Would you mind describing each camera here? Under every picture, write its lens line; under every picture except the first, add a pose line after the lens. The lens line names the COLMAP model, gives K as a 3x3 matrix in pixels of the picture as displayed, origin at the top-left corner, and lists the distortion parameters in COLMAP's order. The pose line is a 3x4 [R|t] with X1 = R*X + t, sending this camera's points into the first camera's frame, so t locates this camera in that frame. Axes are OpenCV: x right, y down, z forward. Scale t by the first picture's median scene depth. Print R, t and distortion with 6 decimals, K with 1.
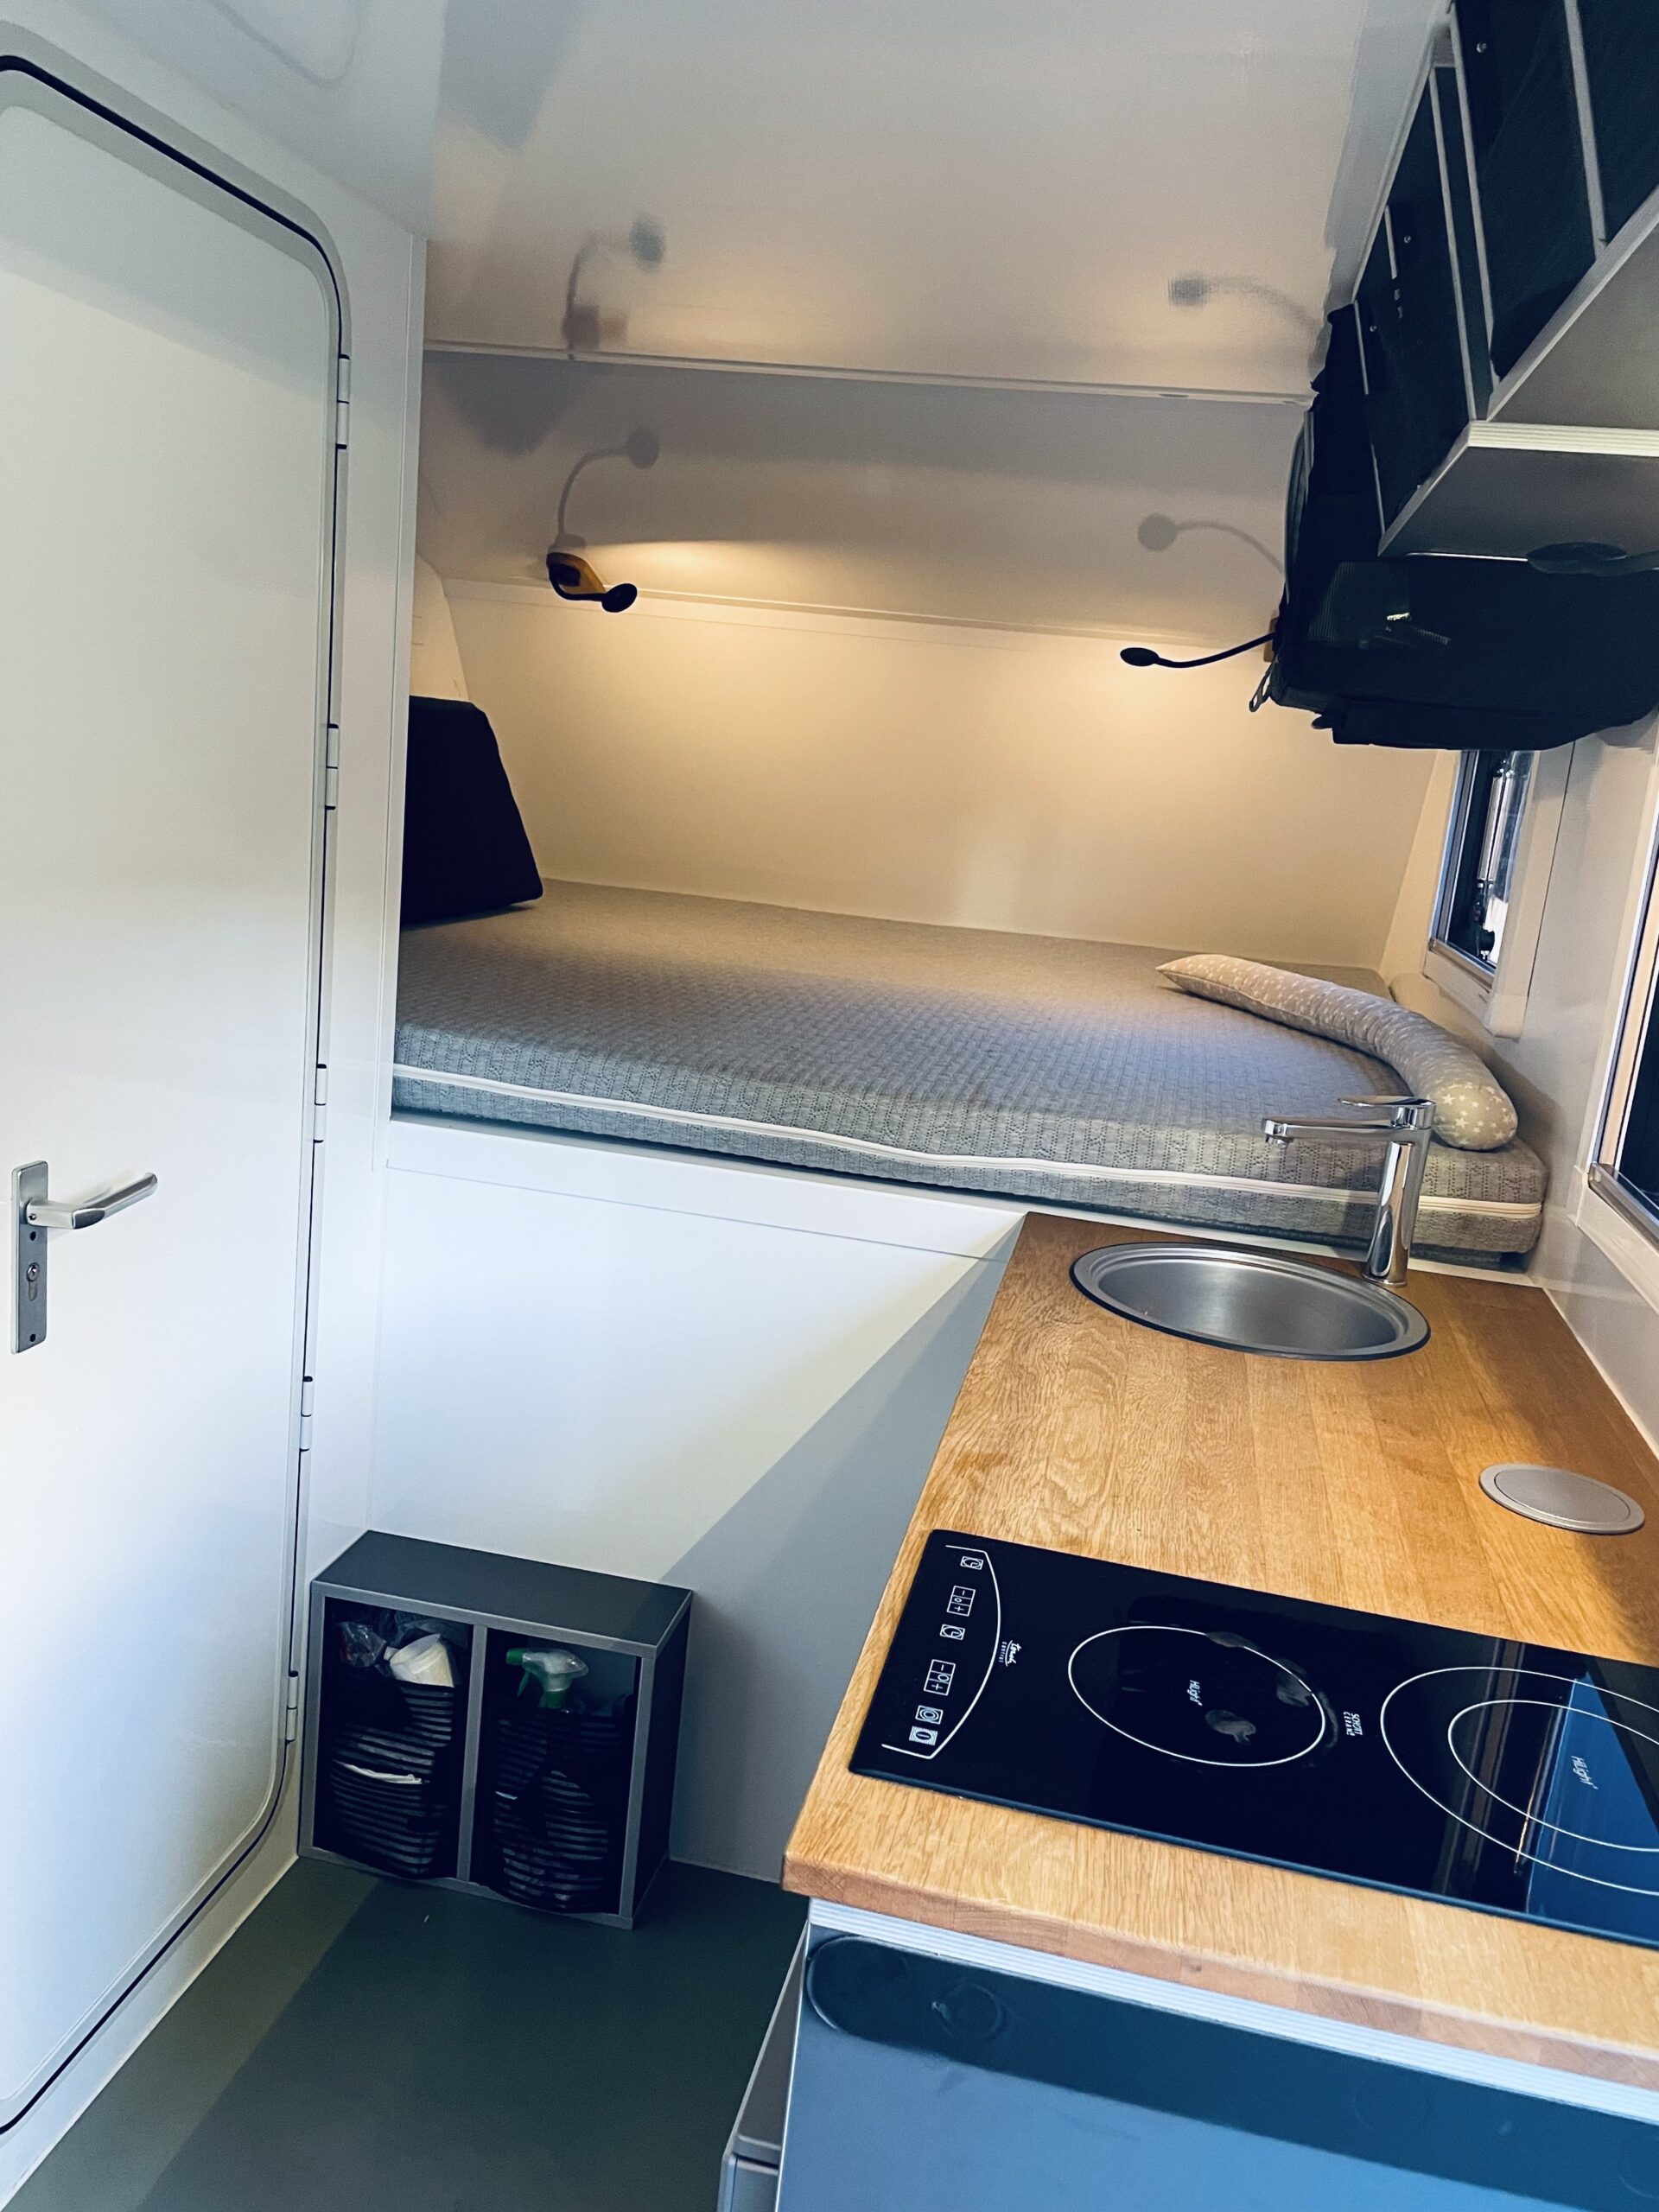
lens RADIAL K [[1729.4, 0, 829.5], [0, 1729.4, 1106.0], [0, 0, 1]] dist [0.000675, -0.000504]
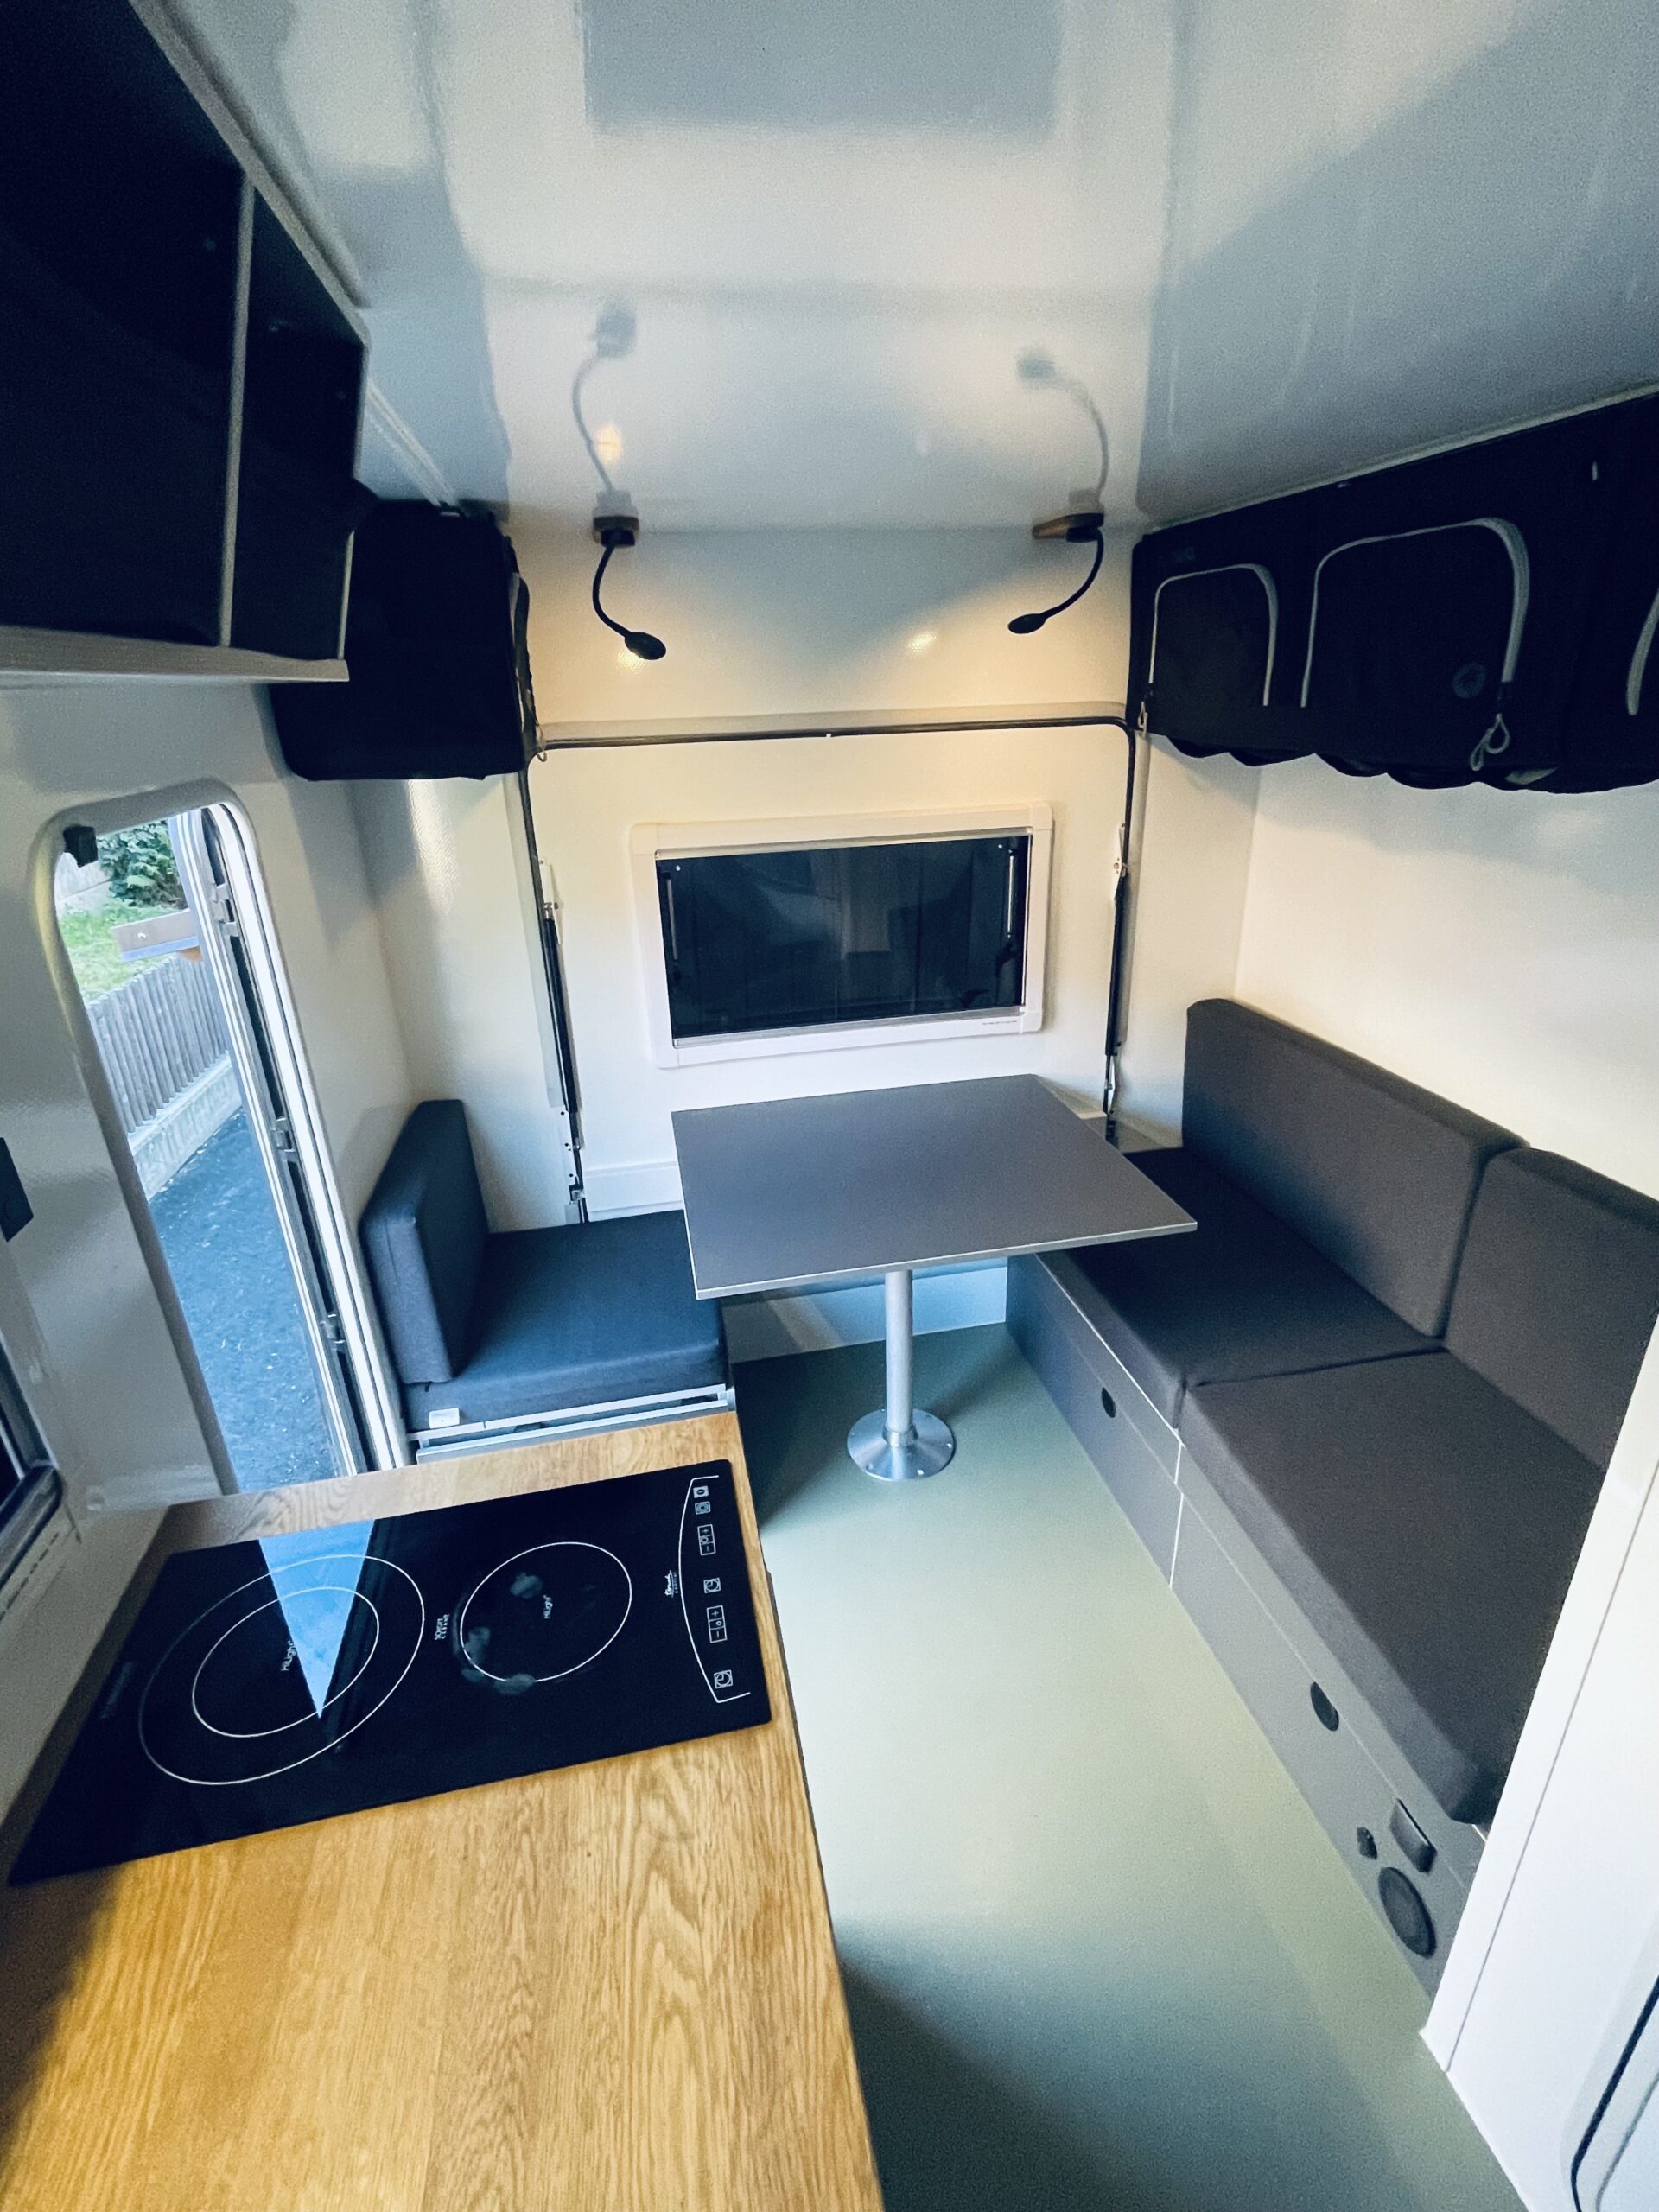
lens RADIAL K [[1025.3, 0, 829.5], [0, 1025.3, 1106.0], [0, 0, 1]] dist [-0.013649, -0.000531]
pose [[-0.917937, 0.088464, -0.386738, 0.277407], [-0.135395, 0.846440, 0.514983, -0.502319], [0.372908, 0.525084, -0.765001, 1.472156]]
